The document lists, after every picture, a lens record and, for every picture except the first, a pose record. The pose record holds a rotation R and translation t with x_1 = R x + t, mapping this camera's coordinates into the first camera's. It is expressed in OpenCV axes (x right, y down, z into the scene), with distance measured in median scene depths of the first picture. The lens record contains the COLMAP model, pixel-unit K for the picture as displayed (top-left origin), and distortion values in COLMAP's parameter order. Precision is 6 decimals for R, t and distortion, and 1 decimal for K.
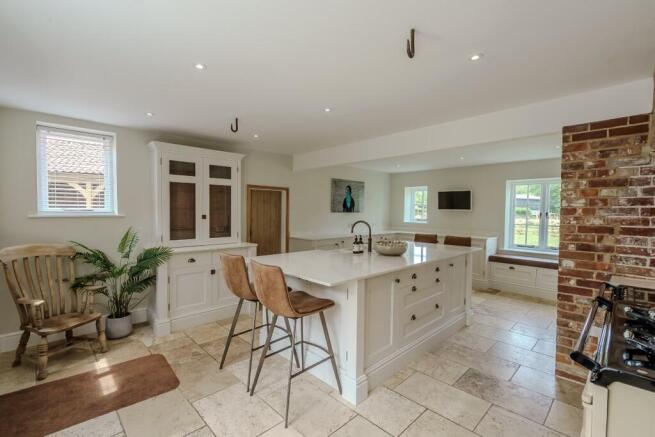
lens RADIAL K [[298.2, 0, 327.5], [0, 298.2, 218.5], [0, 0, 1]] dist [0.000408, 0.000063]
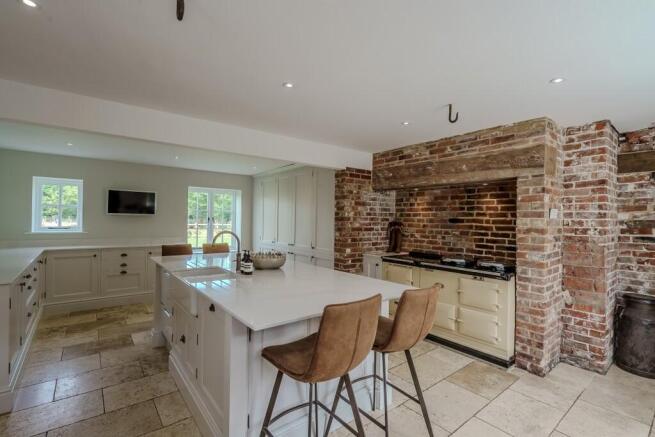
lens RADIAL K [[298.2, 0, 327.5], [0, 298.2, 218.5], [0, 0, 1]] dist [0.000408, 0.000063]
pose [[0.109731, -0.008136, 0.993928, -0.869614], [0.012796, 0.999895, 0.006772, -0.040609], [-0.993879, 0.011975, 0.109824, 0.967441]]
